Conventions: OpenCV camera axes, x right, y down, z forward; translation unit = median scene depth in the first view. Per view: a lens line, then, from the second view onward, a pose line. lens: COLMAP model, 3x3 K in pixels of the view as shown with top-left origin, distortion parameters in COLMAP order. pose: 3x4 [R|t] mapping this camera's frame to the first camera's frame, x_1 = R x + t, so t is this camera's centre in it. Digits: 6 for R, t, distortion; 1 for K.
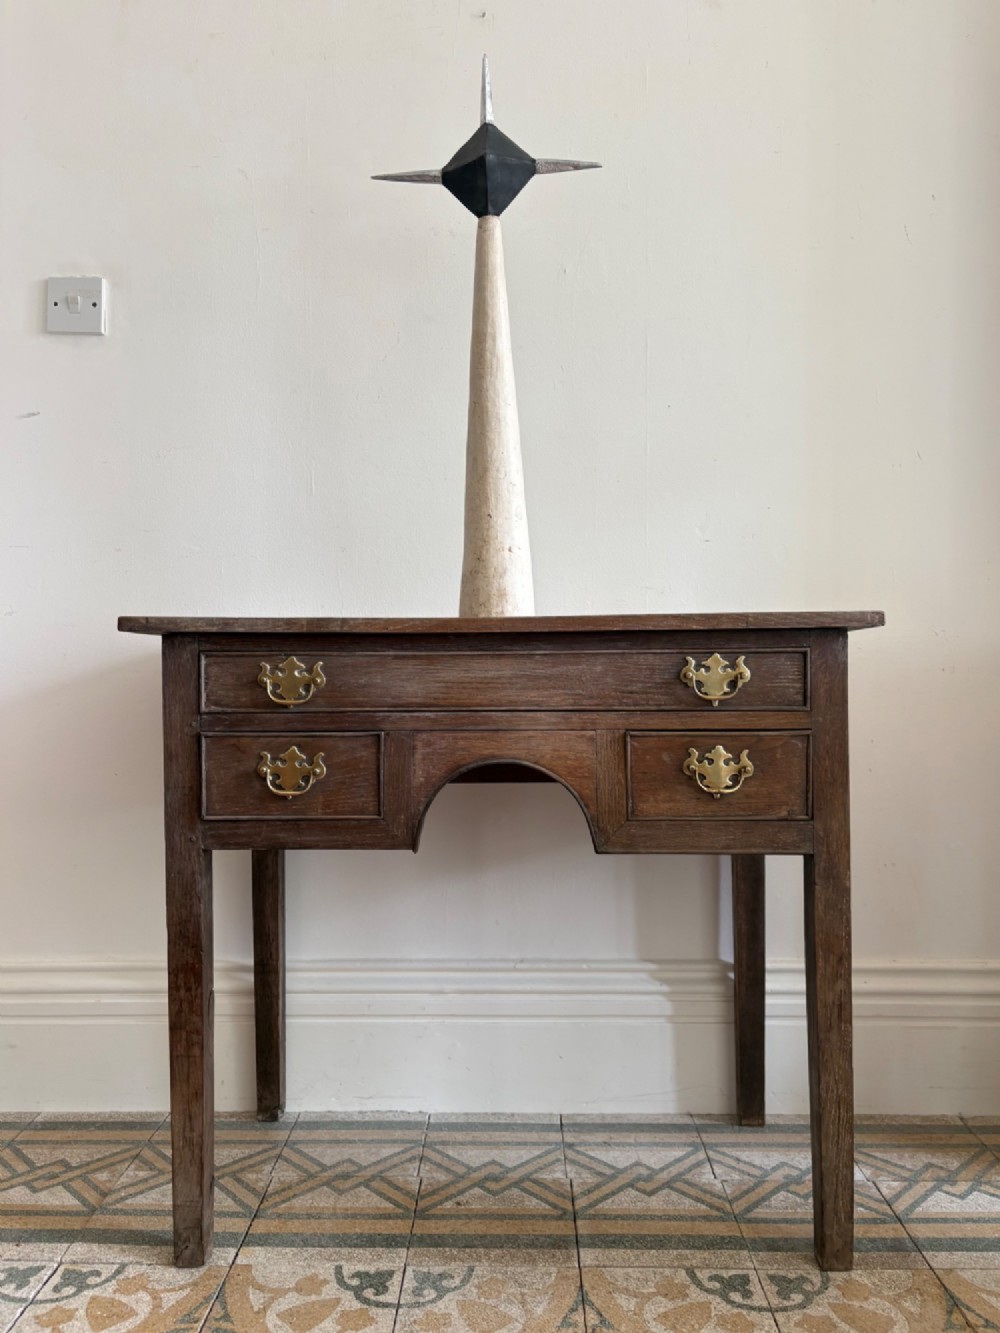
lens RADIAL K [[1050.3, 0, 487.8], [0, 1050.3, 679.9], [0, 0, 1]] dist [0.091117, -0.130325]
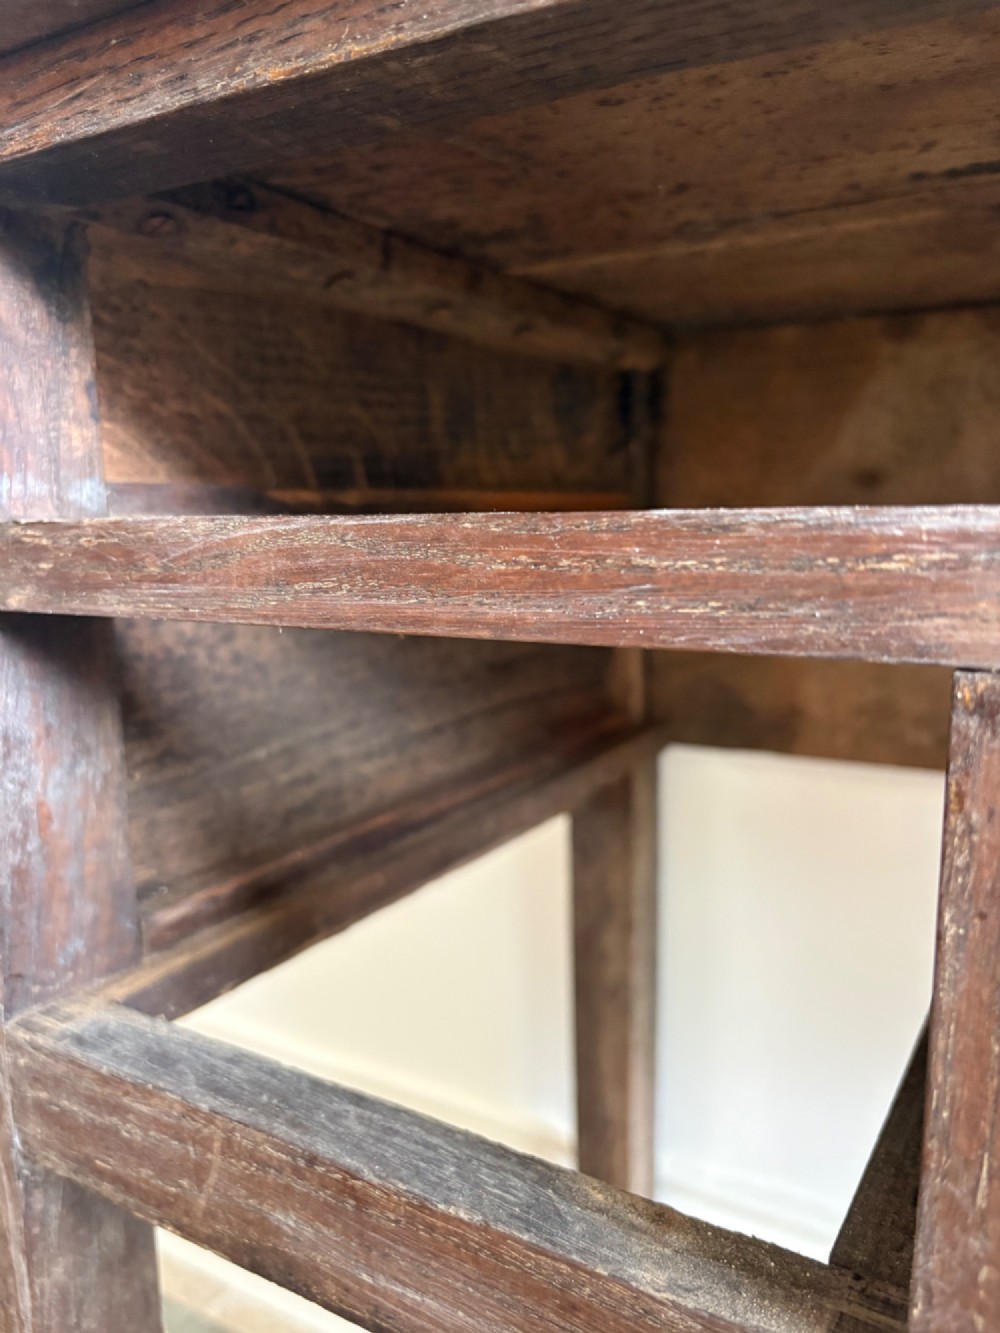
lens RADIAL K [[1064.4, 0, 491.7], [0, 1064.4, 673.7], [0, 0, 1]] dist [0.076159, -0.119924]
pose [[0.848725, 0.069584, -0.524237, -0.080002], [0.009783, 0.989070, 0.147122, 0.031827], [0.528744, -0.129995, 0.838767, 0.880767]]
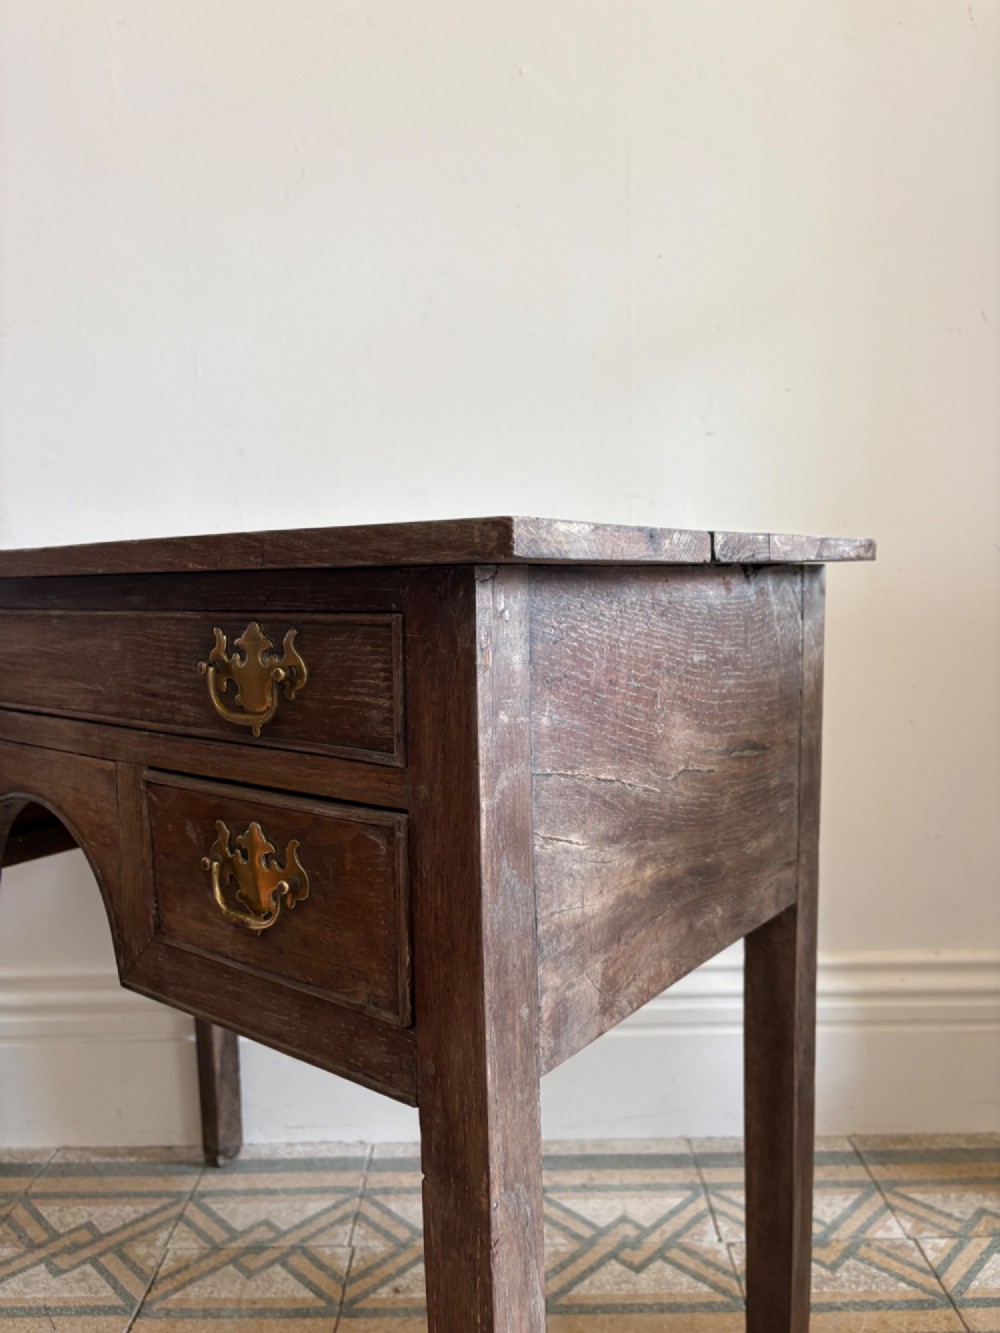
lens RADIAL K [[1050.3, 0, 487.8], [0, 1050.3, 679.9], [0, 0, 1]] dist [0.091117, -0.130325]
pose [[0.772164, 0.056342, -0.632920, 0.584202], [0.010511, 0.994792, 0.101378, -0.045339], [0.635336, -0.084933, 0.767551, 0.711369]]
